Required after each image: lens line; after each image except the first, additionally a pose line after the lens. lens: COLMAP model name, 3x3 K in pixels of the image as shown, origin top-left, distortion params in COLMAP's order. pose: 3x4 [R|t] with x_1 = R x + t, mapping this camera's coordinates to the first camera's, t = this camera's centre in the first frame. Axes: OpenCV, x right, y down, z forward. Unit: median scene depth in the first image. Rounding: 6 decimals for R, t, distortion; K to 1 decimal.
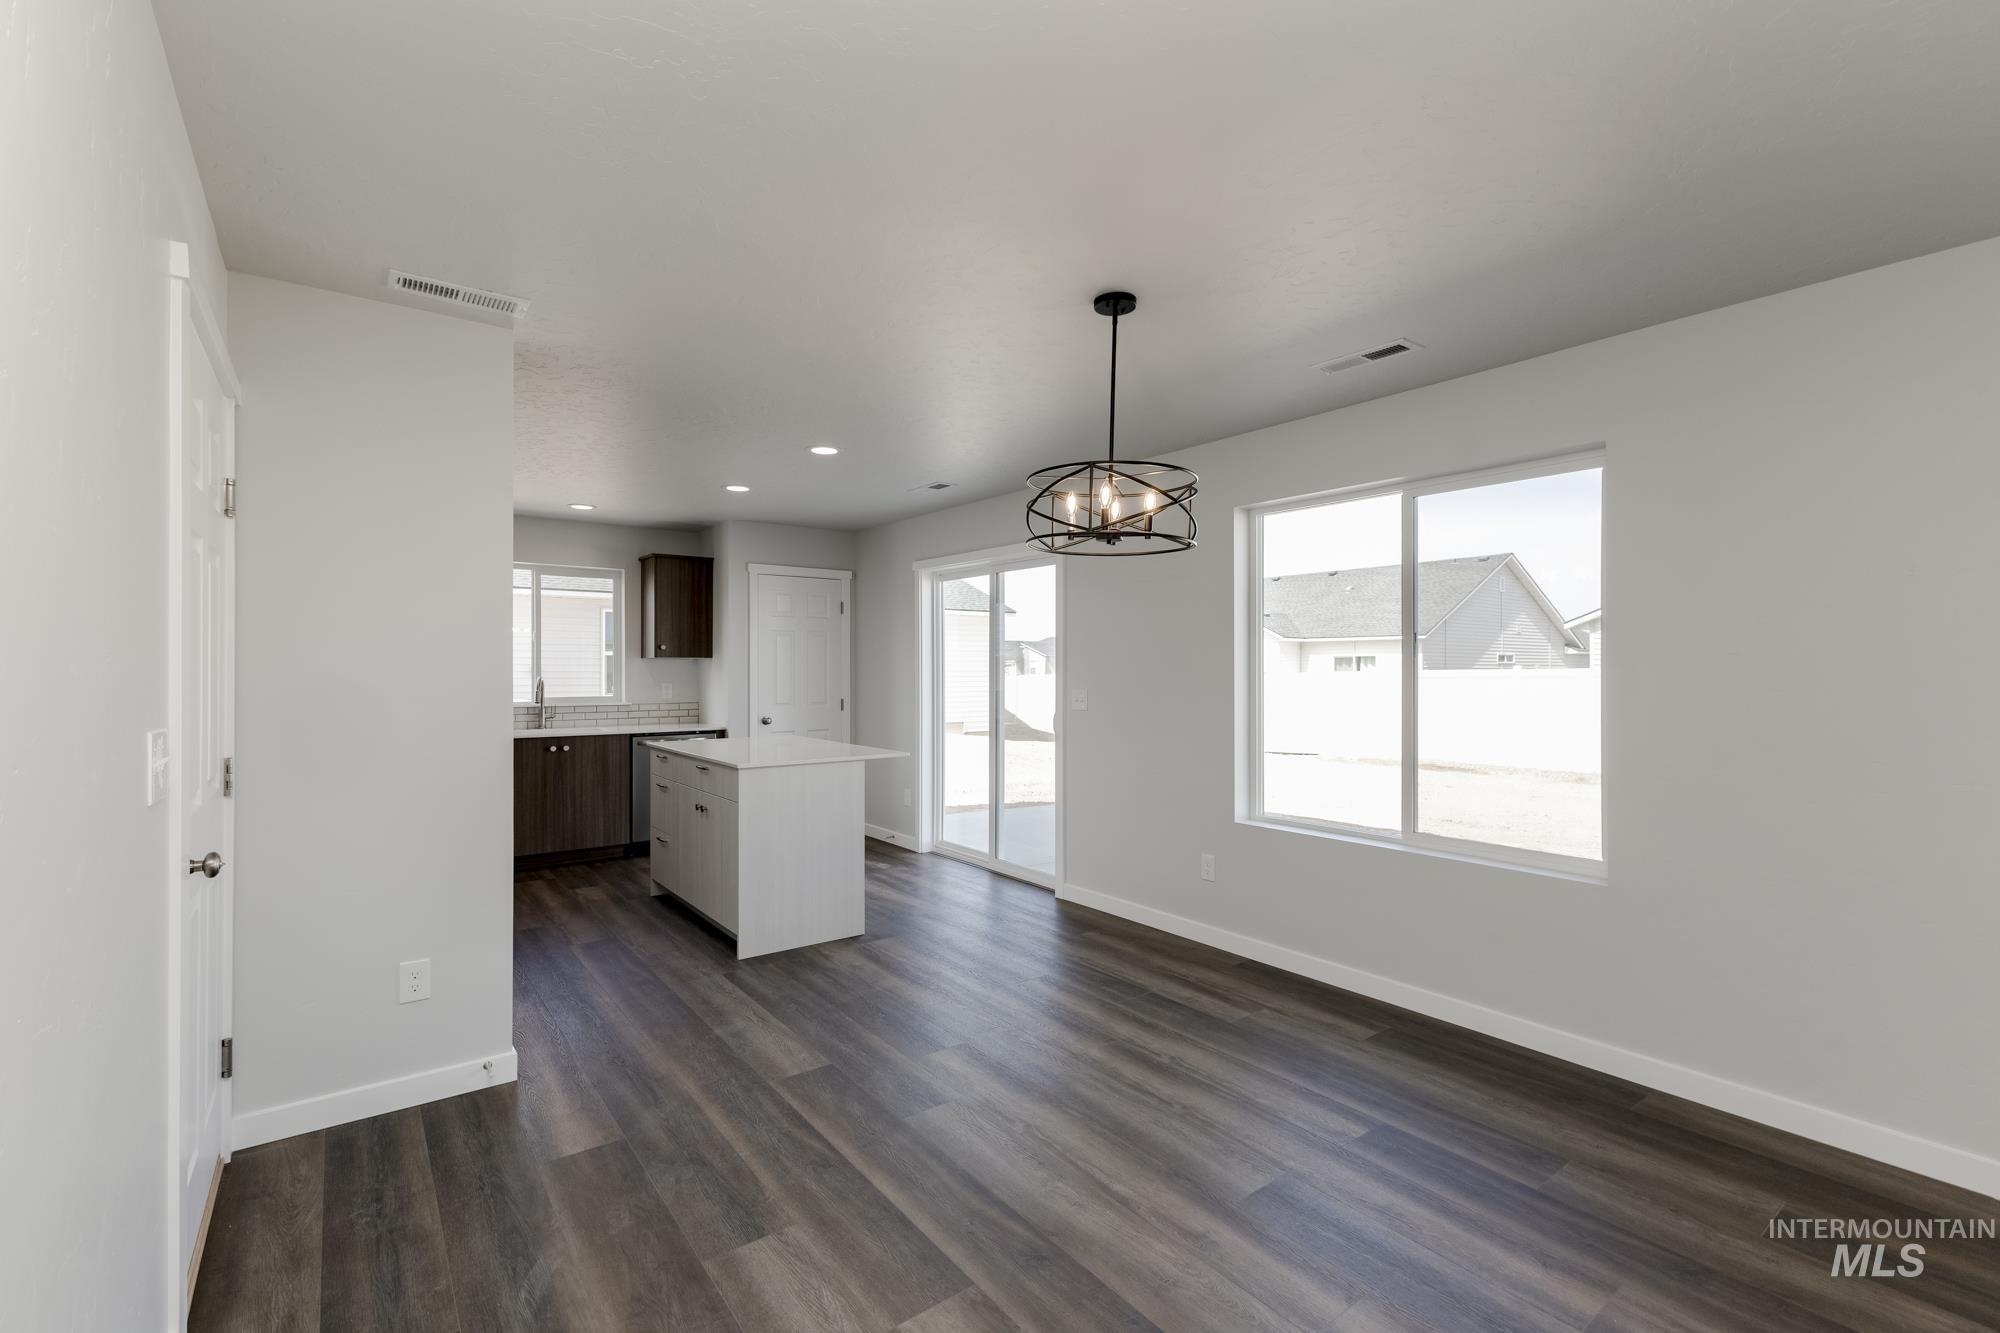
lens RADIAL K [[875.2, 0, 987.3], [0, 875.2, 669.2], [0, 0, 1]] dist [0.007874, 0.000471]
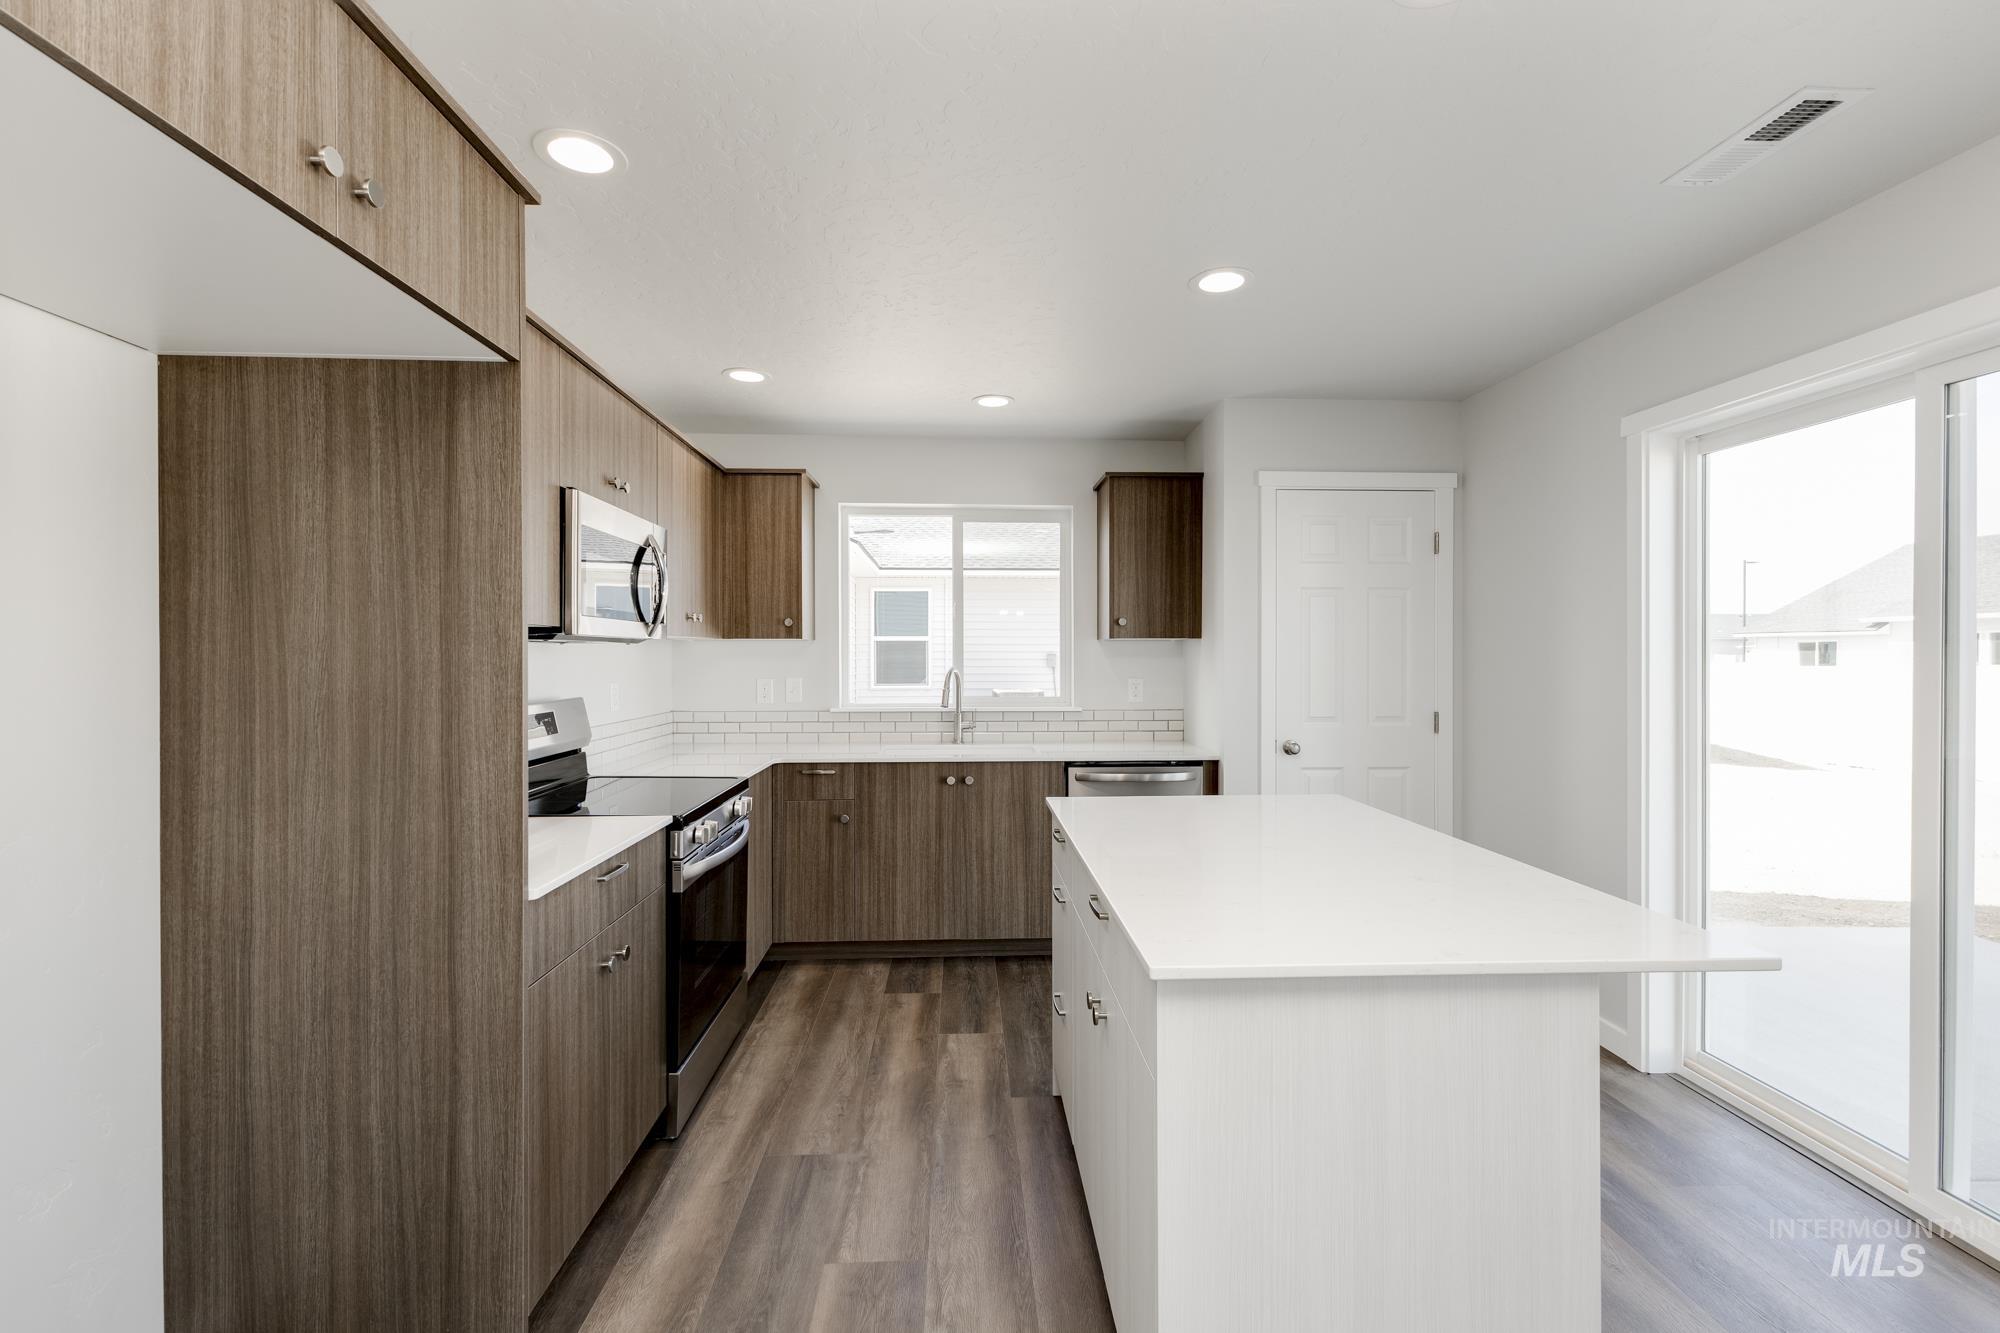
lens RADIAL K [[875.2, 0, 999.4], [0, 875.2, 659.8], [0, 0, 1]] dist [0.007874, 0.000471]
pose [[0.828538, 0.003081, -0.559924, -0.095683], [0.001288, 0.999972, 0.007408, -0.002688], [0.559931, -0.006859, 0.828511, 0.444478]]
